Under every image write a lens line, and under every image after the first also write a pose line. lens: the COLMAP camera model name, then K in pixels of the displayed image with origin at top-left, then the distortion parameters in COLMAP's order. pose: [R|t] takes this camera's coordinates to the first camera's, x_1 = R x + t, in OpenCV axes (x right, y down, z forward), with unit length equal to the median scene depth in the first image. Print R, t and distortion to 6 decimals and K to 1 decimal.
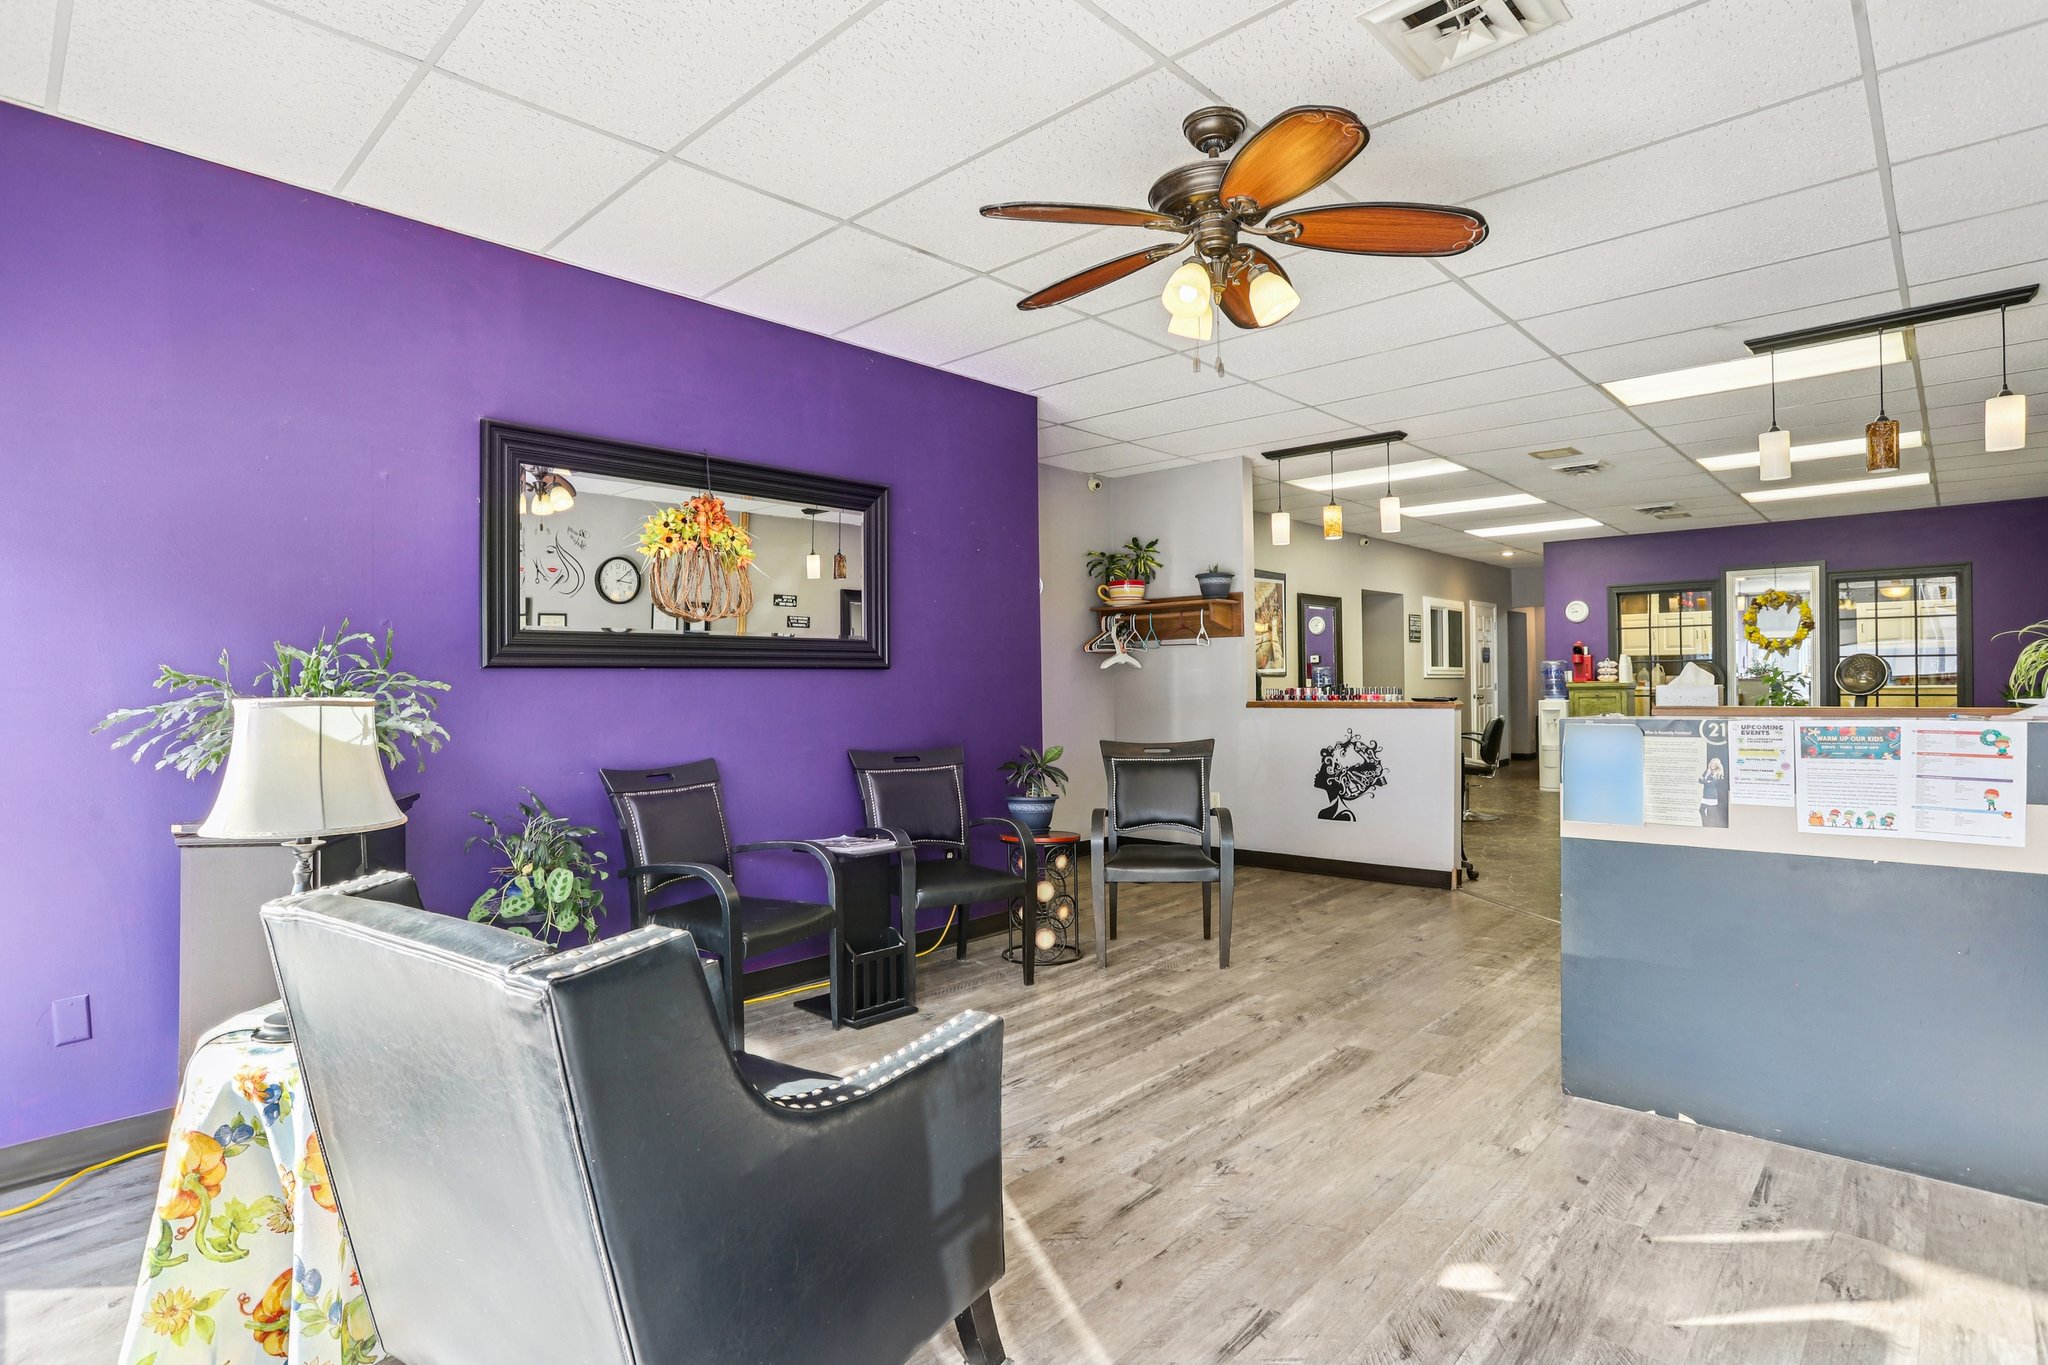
lens RADIAL K [[1025.0, 0, 1016.1], [0, 1025.0, 679.1], [0, 0, 1]] dist [-0.021988, -0.000597]
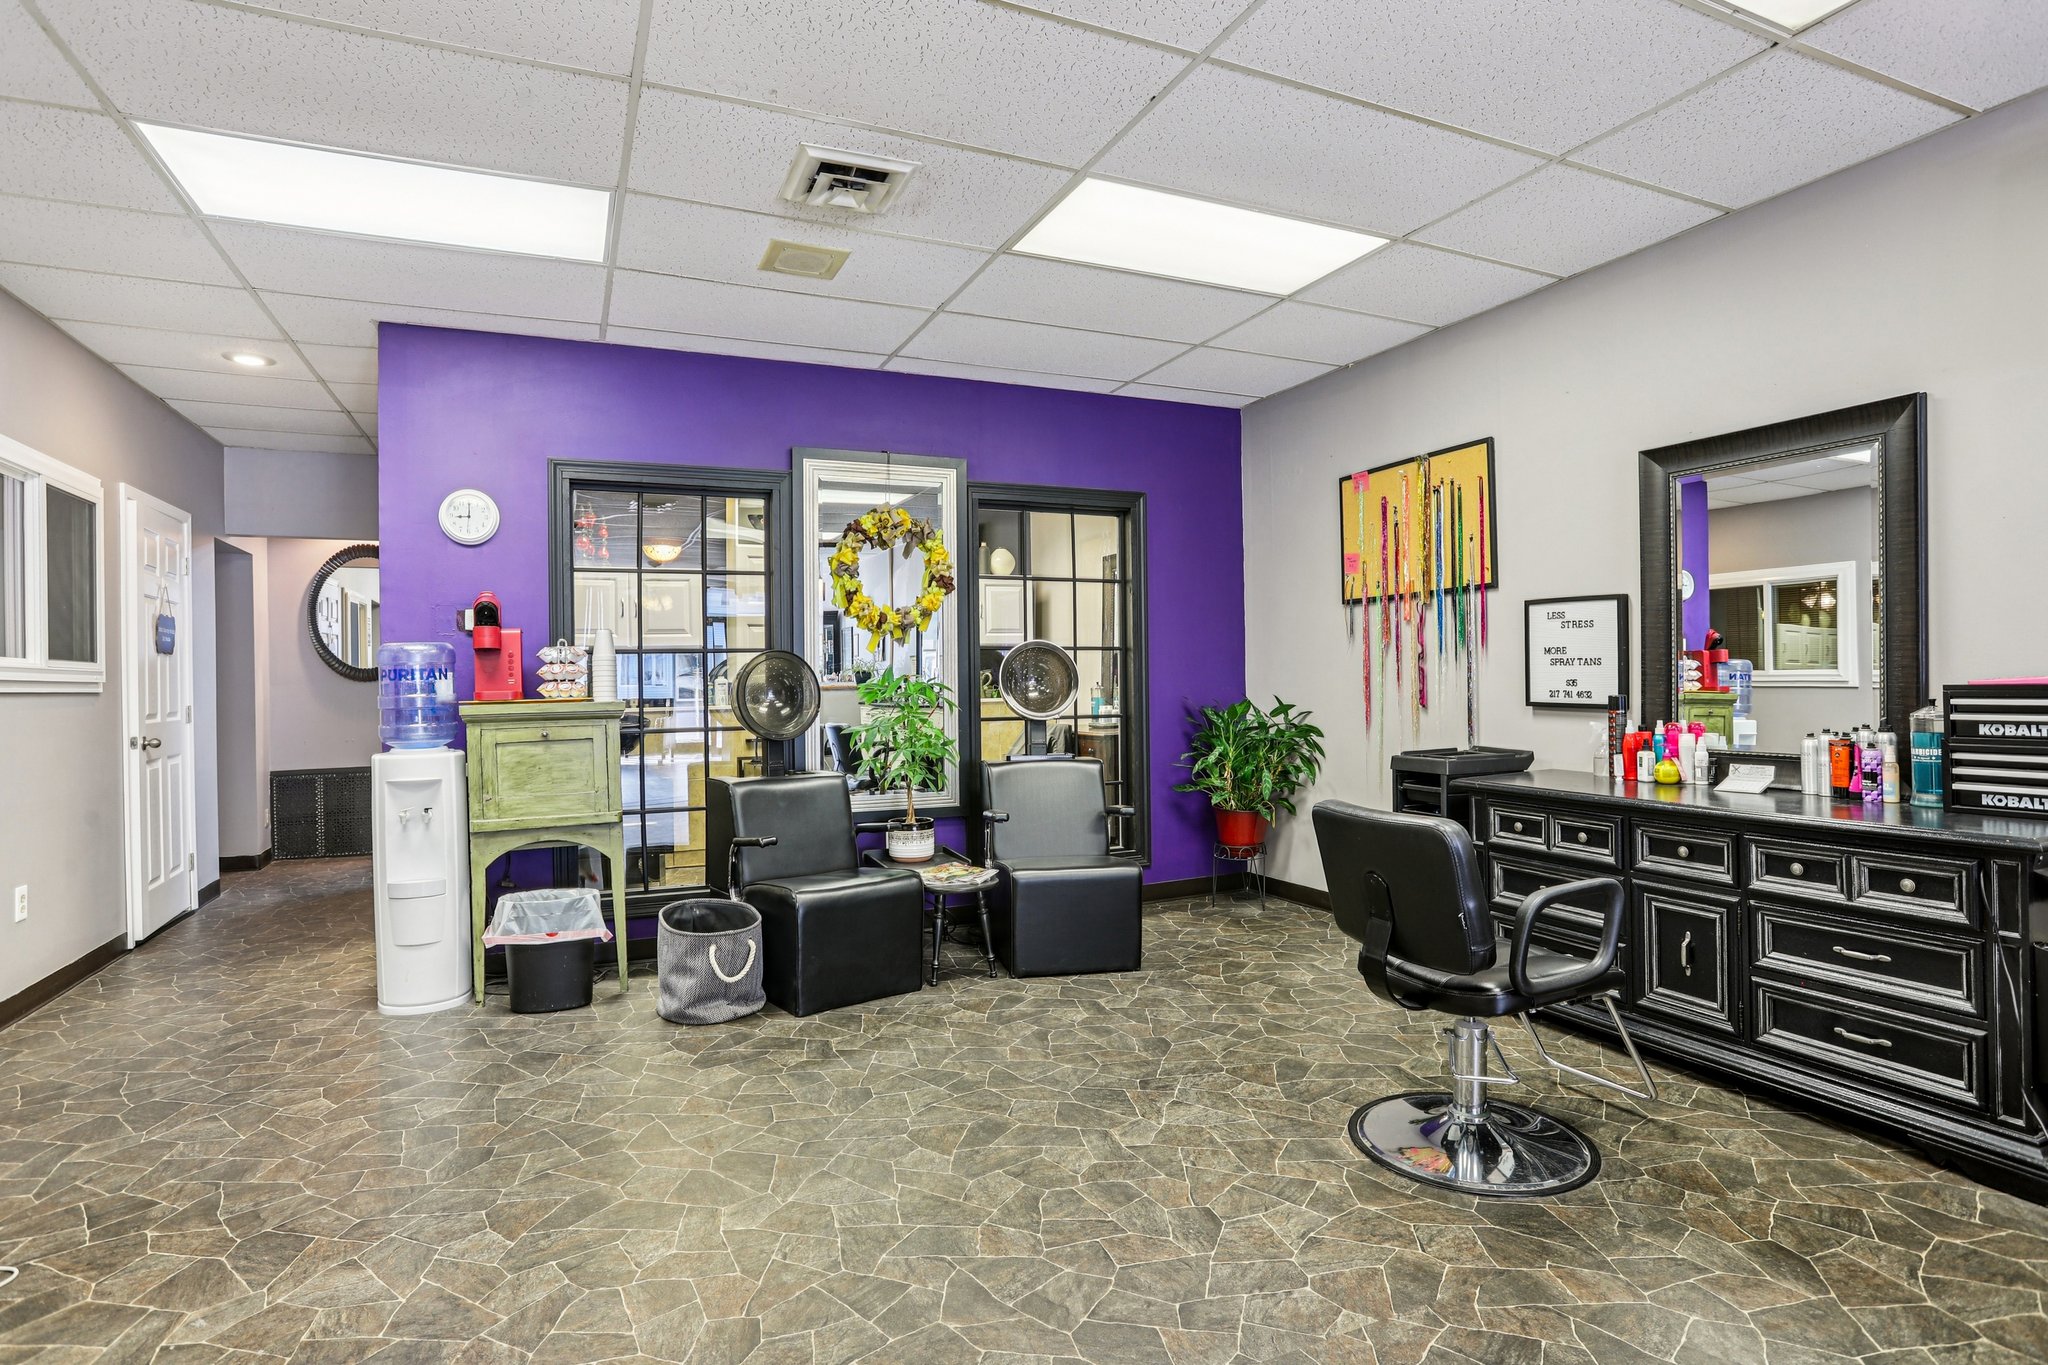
lens RADIAL K [[1025.0, 0, 1014.2], [0, 1025.0, 681.7], [0, 0, 1]] dist [-0.021988, -0.000597]
pose [[0.395045, 0.001974, 0.918660, 0.288361], [0.007974, 0.999953, -0.005577, -0.000805], [-0.918627, 0.009529, 0.395010, 0.676550]]
